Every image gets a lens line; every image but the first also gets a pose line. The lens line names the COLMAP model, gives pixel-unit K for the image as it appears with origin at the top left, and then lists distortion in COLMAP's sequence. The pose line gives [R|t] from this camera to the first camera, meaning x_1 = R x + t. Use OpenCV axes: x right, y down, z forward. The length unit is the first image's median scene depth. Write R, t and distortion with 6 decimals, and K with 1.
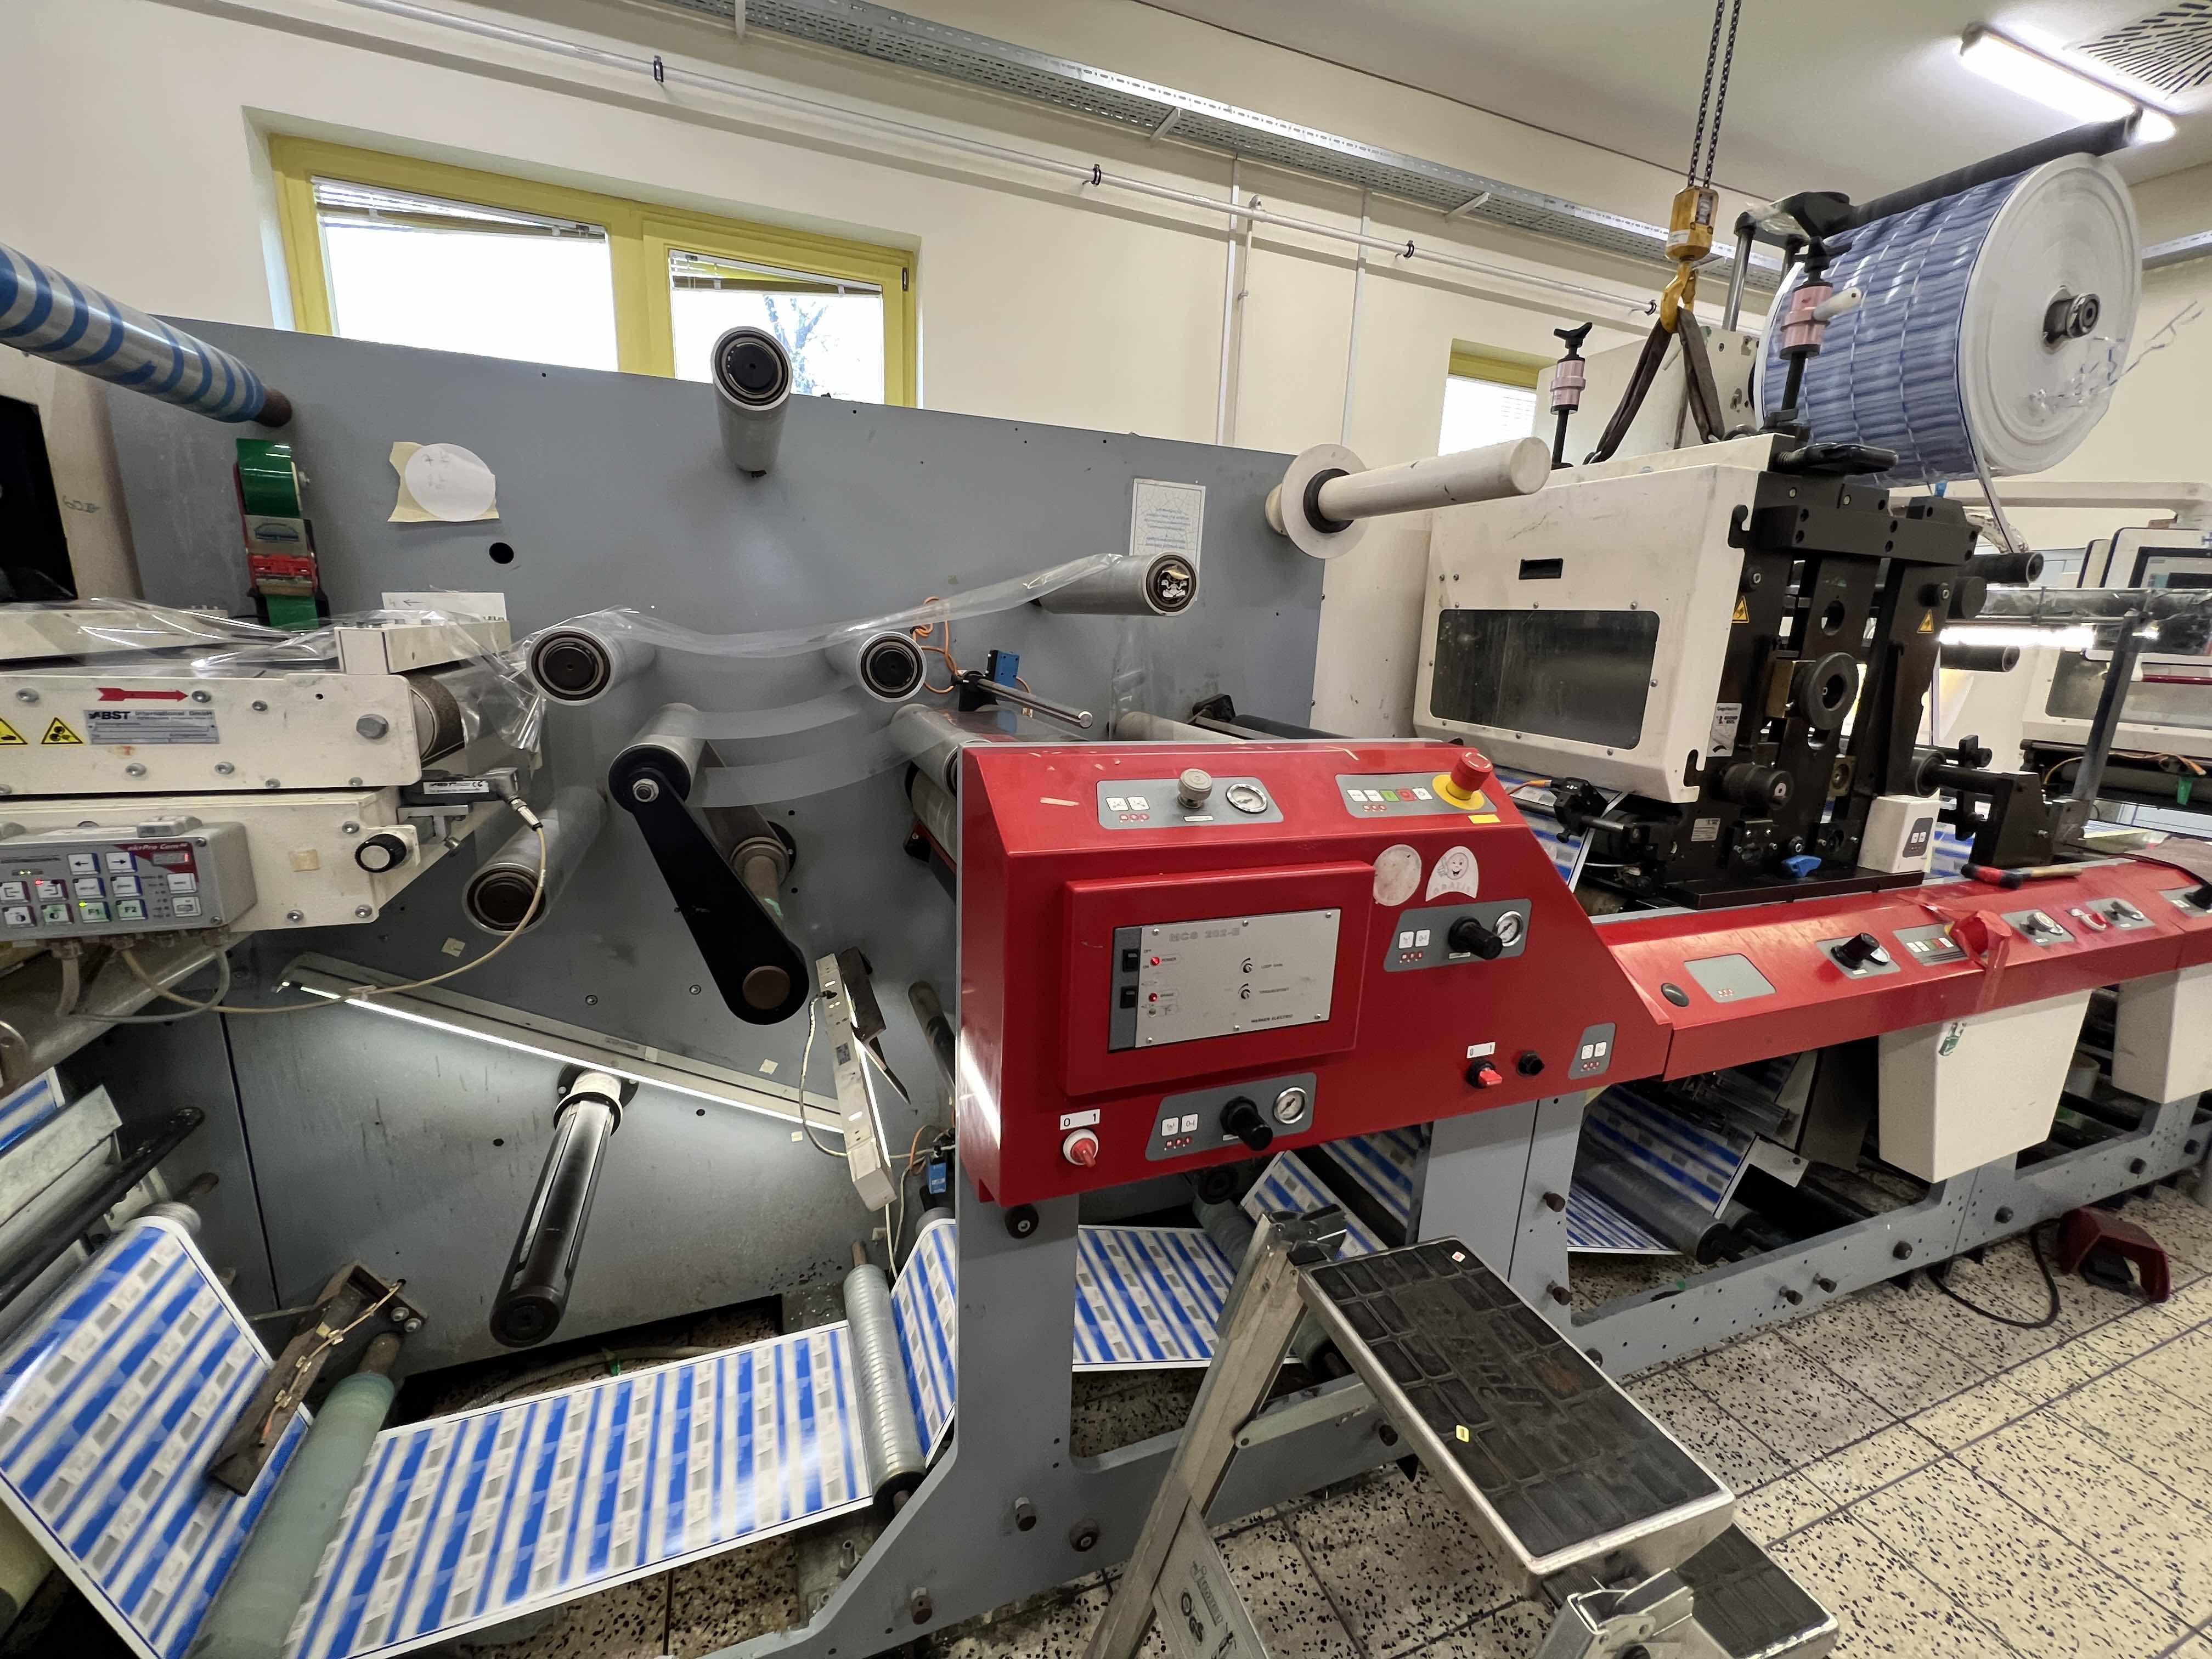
lens RADIAL K [[880.8, 0, 1106.0], [0, 880.8, 829.5], [0, 0, 1]] dist [-0.000742, 0.000110]
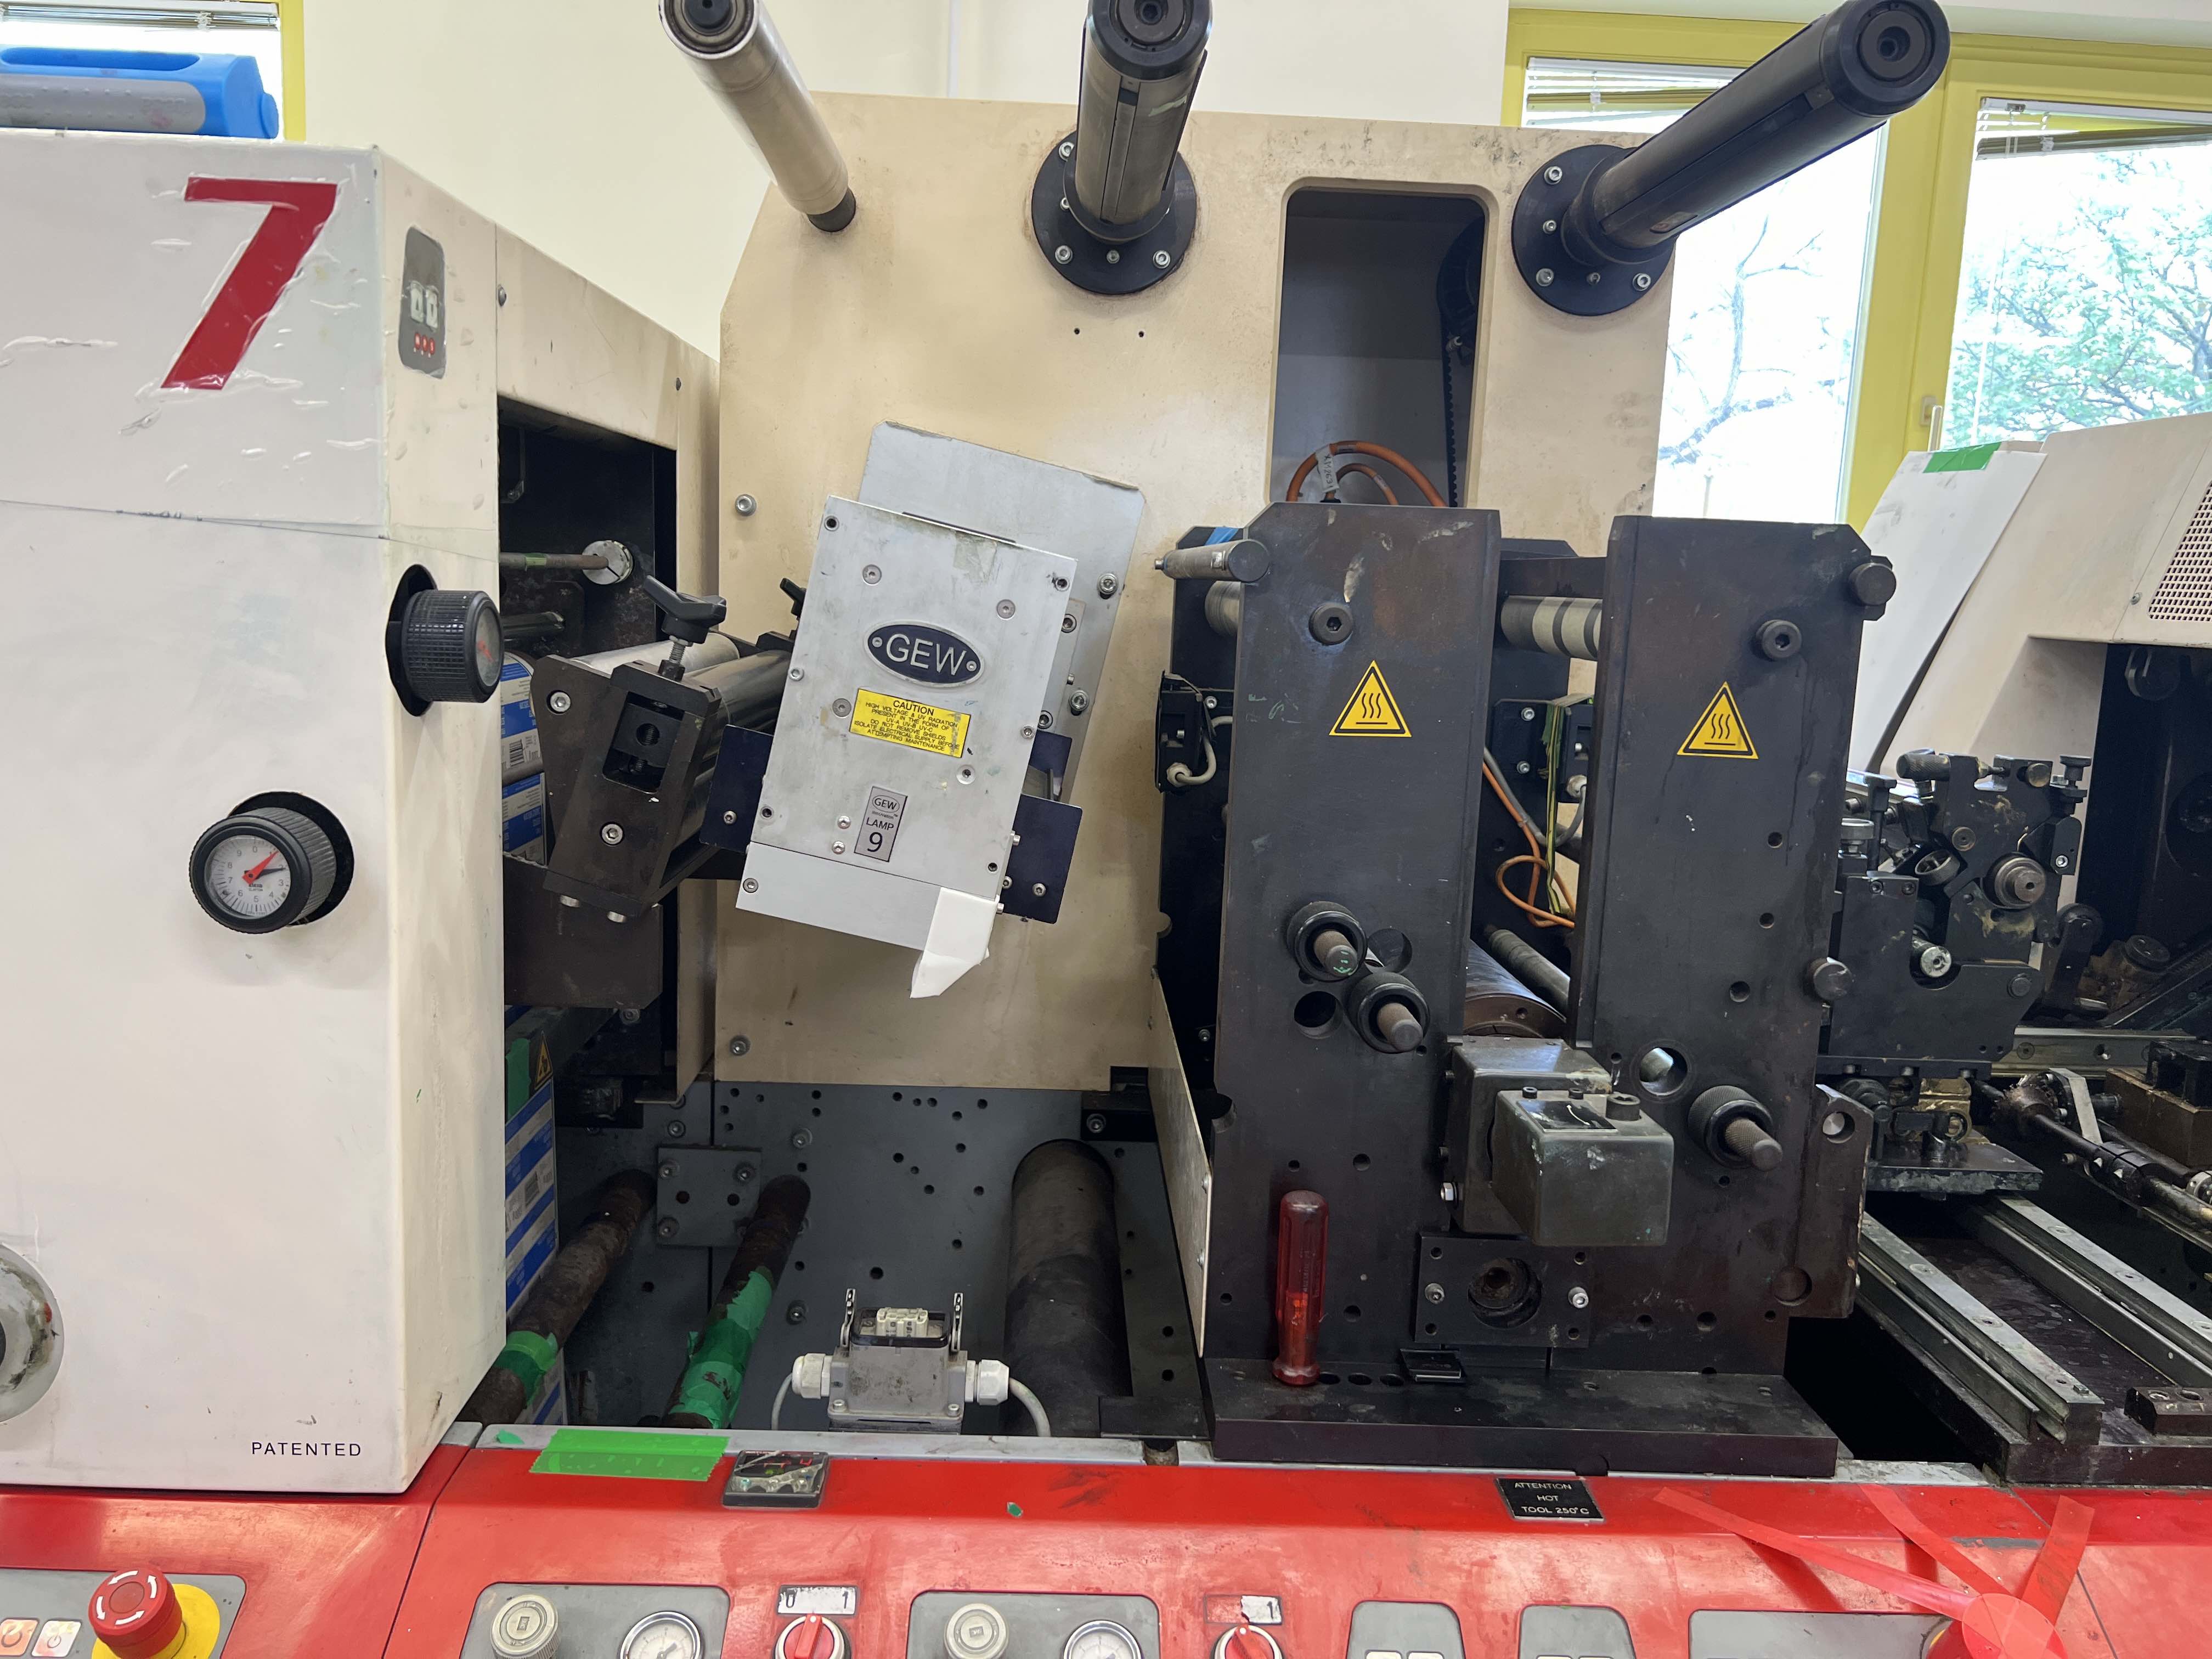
lens RADIAL K [[1659.4, 0, 1110.0], [0, 1659.4, 821.7], [0, 0, 1]] dist [0.051505, -0.065532]
pose [[0.945102, 0.043443, -0.323876, -1.531102], [-0.075167, 0.993448, -0.086088, -0.023896], [0.318014, 0.105707, 0.942175, -0.553462]]
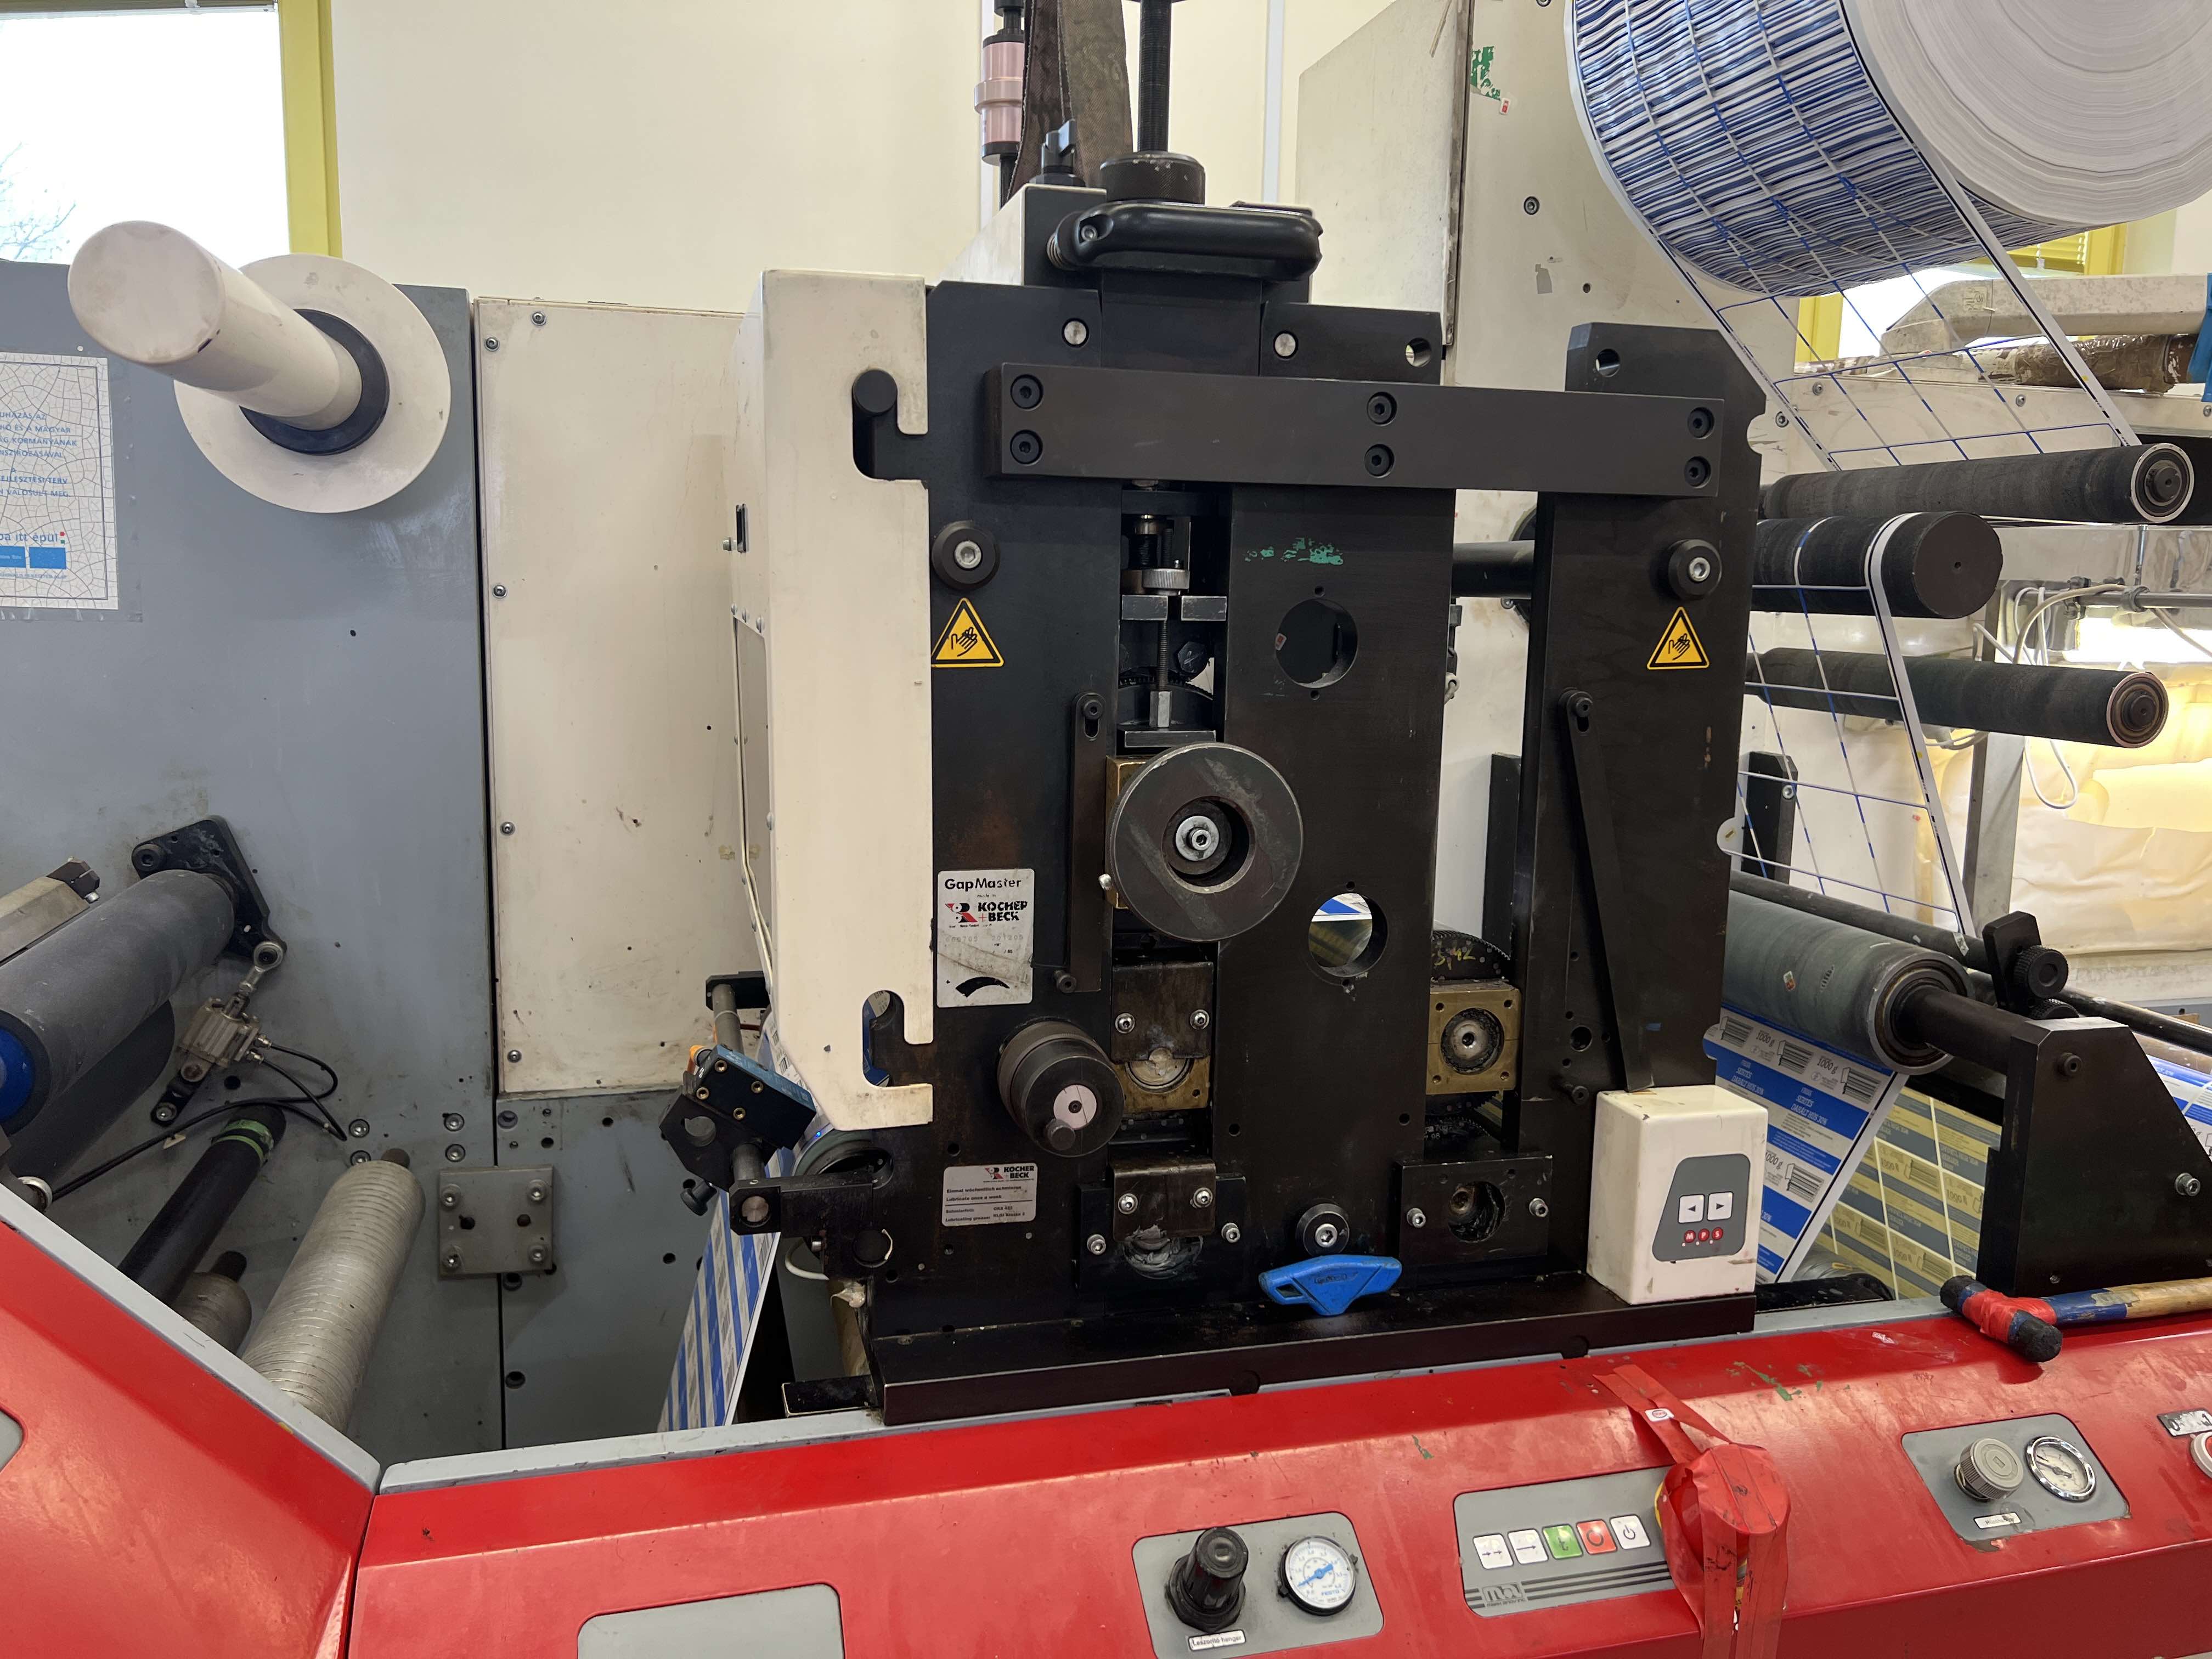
lens RADIAL K [[1659.4, 0, 1110.0], [0, 1659.4, 821.7], [0, 0, 1]] dist [0.051505, -0.065532]
pose [[0.994036, -0.005350, -0.108919, 0.781030], [-0.004809, 0.995673, -0.092797, -0.090152], [0.108944, 0.092767, 0.989710, 0.267350]]
